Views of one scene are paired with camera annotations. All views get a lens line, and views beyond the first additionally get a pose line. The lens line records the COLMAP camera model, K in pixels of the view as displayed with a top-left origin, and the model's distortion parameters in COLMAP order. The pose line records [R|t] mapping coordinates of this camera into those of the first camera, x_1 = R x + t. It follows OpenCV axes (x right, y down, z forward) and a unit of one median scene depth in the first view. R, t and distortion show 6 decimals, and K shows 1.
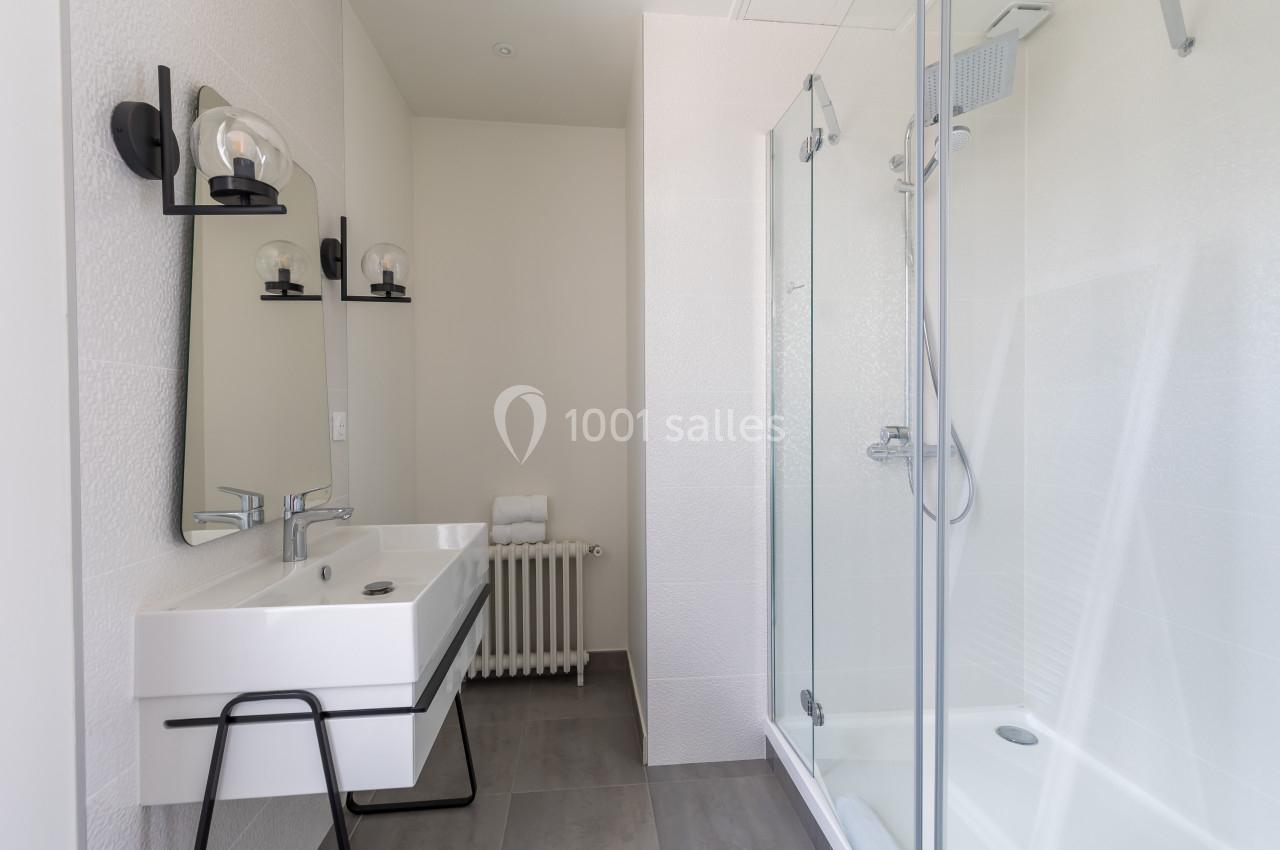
lens RADIAL K [[570.0, 0, 640.0], [0, 570.0, 425.0], [0, 0, 1]] dist [0.003110, -0.000440]
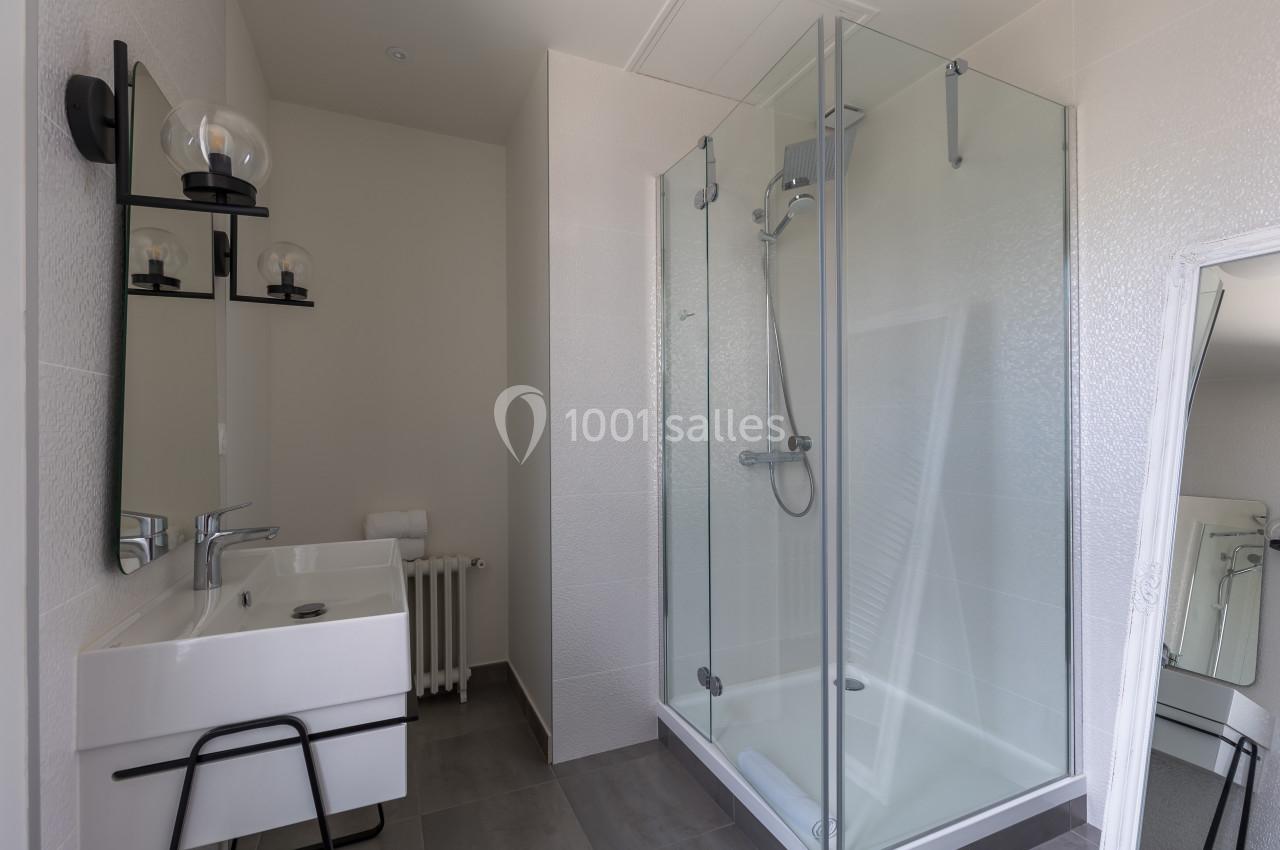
lens RADIAL K [[569.2, 0, 640.0], [0, 569.2, 425.0], [0, 0, 1]] dist [-0.001794, -0.000831]
pose [[0.950597, 0.001376, 0.310426, -0.190004], [0.005114, 0.999785, -0.020091, 0.001227], [-0.310387, 0.020686, 0.950385, -0.055655]]
